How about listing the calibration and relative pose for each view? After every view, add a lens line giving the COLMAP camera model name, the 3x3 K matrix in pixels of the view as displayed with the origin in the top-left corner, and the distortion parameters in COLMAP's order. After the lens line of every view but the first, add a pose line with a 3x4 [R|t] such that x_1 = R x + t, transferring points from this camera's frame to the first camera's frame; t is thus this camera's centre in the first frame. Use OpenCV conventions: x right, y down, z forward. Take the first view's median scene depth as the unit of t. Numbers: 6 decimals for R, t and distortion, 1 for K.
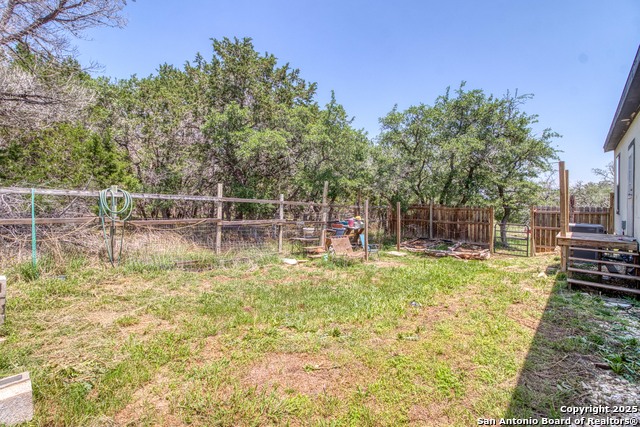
lens RADIAL K [[289.5, 0, 320.9], [0, 289.5, 214.1], [0, 0, 1]] dist [0.001290, 0.000170]
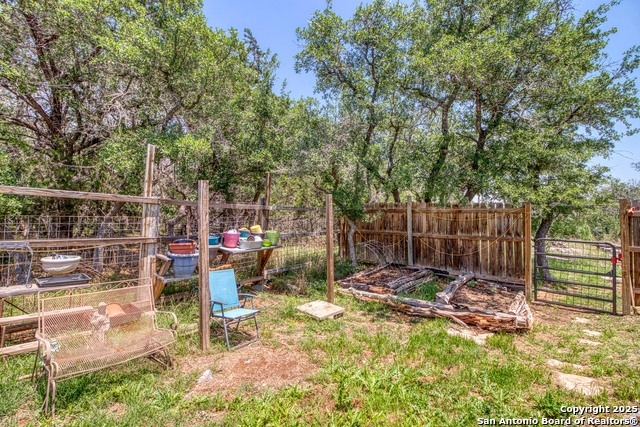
lens RADIAL K [[289.5, 0, 318.9], [0, 289.5, 212.7], [0, 0, 1]] dist [0.001290, 0.000170]
pose [[0.999906, -0.005711, -0.012451, 0.230460], [0.005266, 0.999355, -0.035520, 0.003374], [0.012646, 0.035451, 0.999291, 0.479101]]
